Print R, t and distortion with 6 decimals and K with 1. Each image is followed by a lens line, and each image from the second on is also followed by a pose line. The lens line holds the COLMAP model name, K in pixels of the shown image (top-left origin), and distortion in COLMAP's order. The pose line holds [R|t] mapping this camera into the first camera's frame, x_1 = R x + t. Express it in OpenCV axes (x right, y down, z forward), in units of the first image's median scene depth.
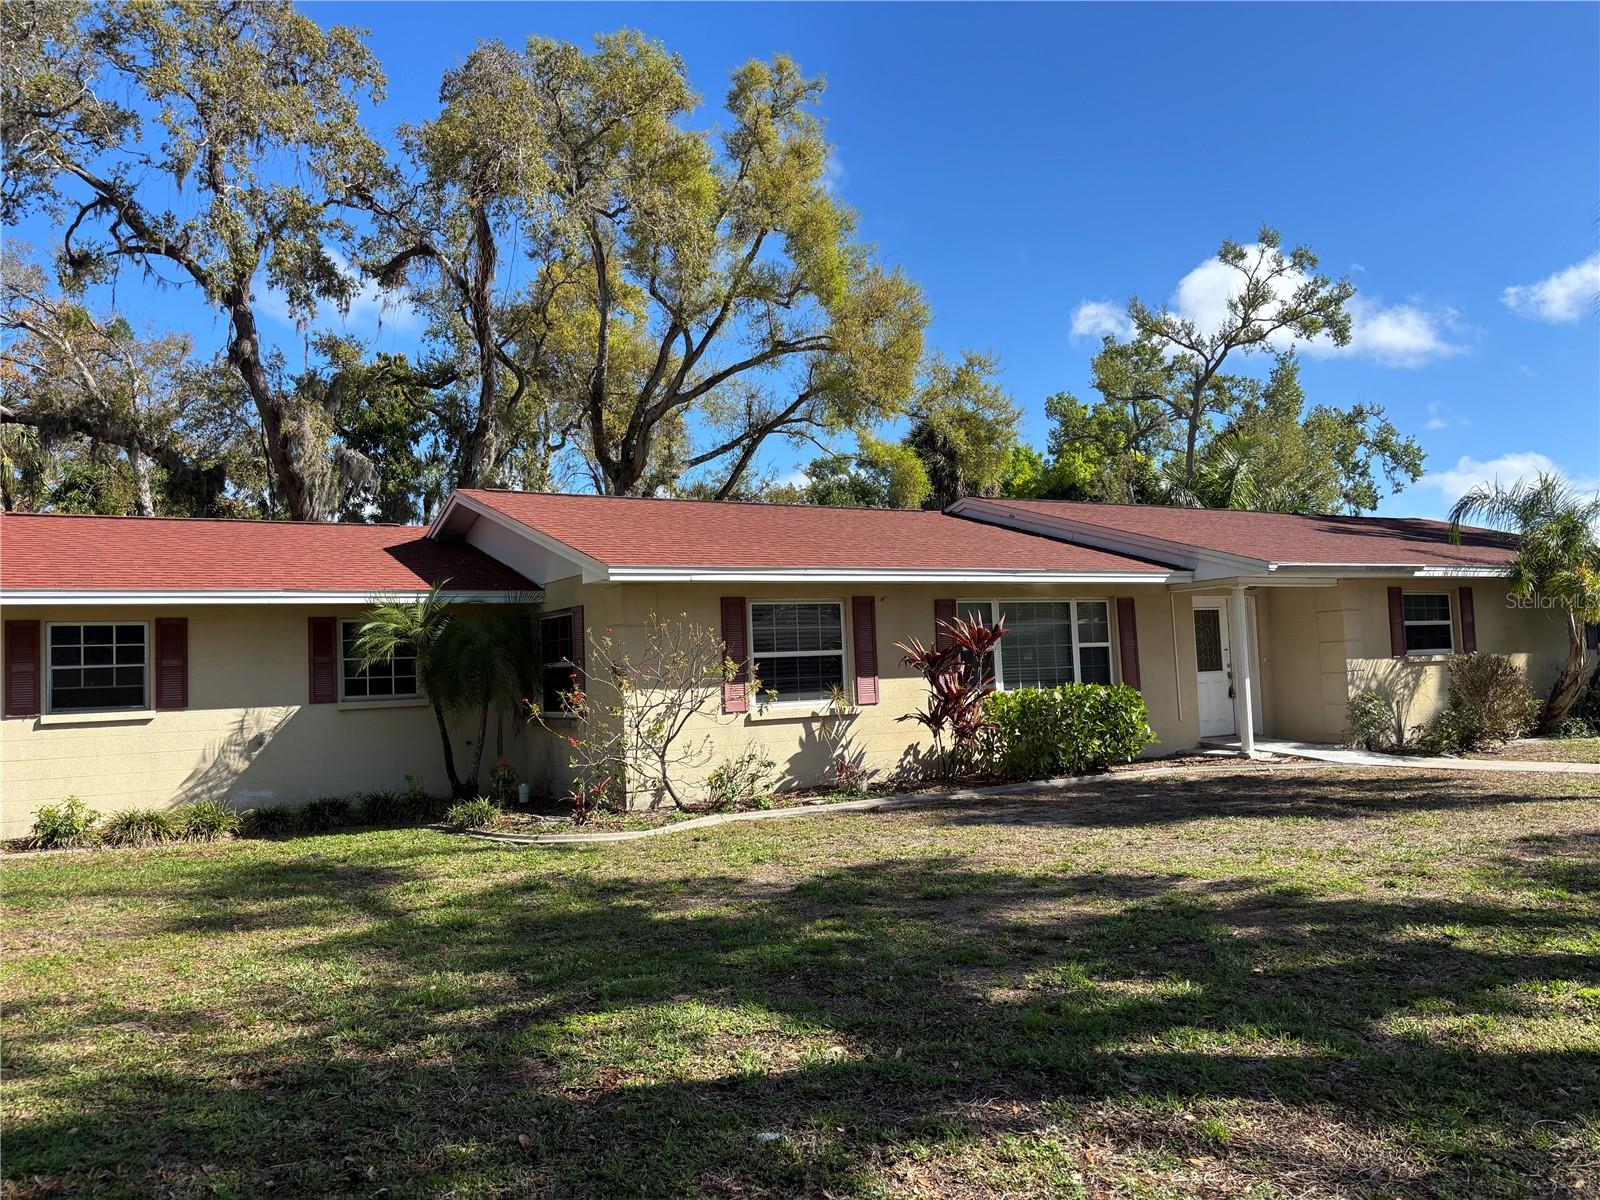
lens RADIAL K [[1209.6, 0, 808.1], [0, 1209.6, 609.3], [0, 0, 1]] dist [0.054060, -0.056338]
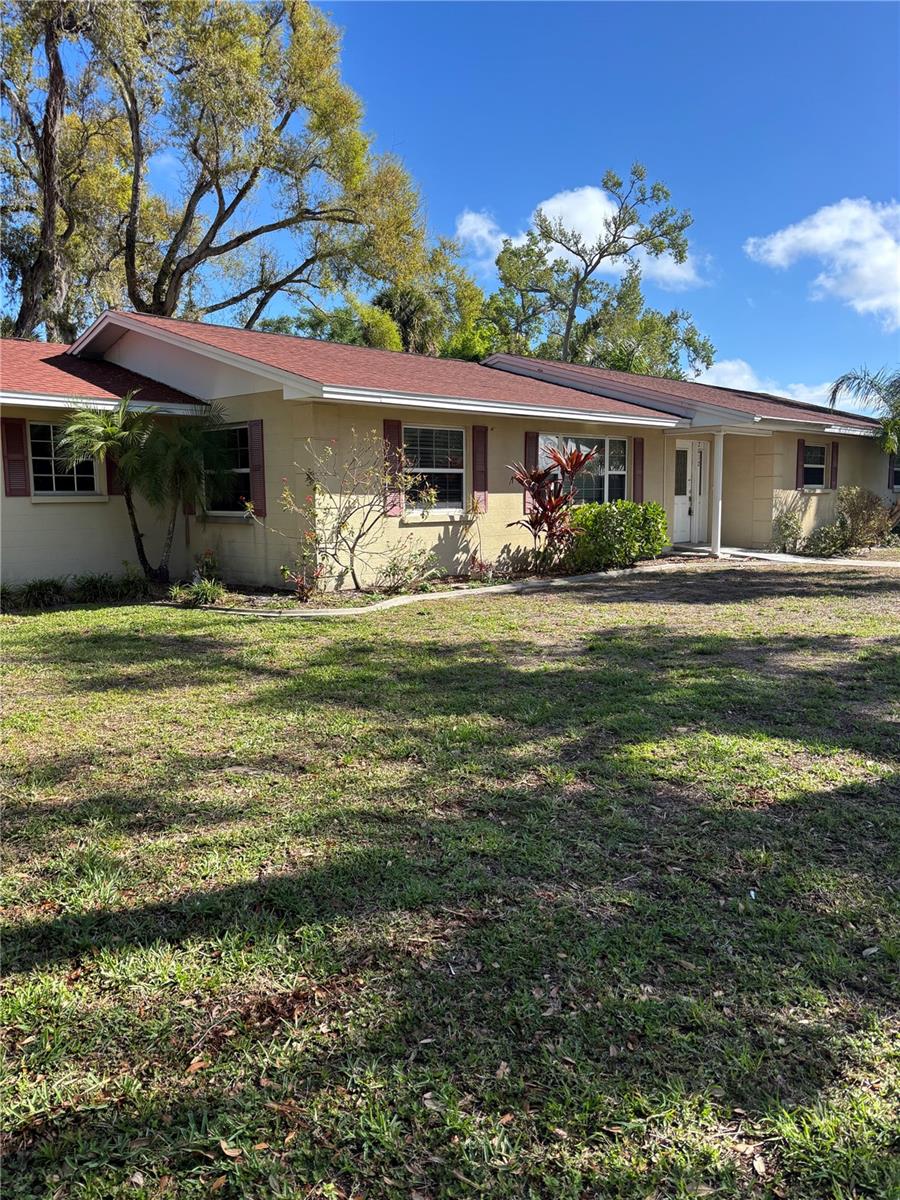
lens RADIAL K [[907.2, 0, 452.5], [0, 907.2, 602.5], [0, 0, 1]] dist [0.054060, -0.056338]
pose [[0.964965, -0.000051, 0.262380, -0.197852], [-0.042995, 0.986452, 0.158316, 0.019159], [-0.258834, -0.164050, 0.951889, 0.069805]]
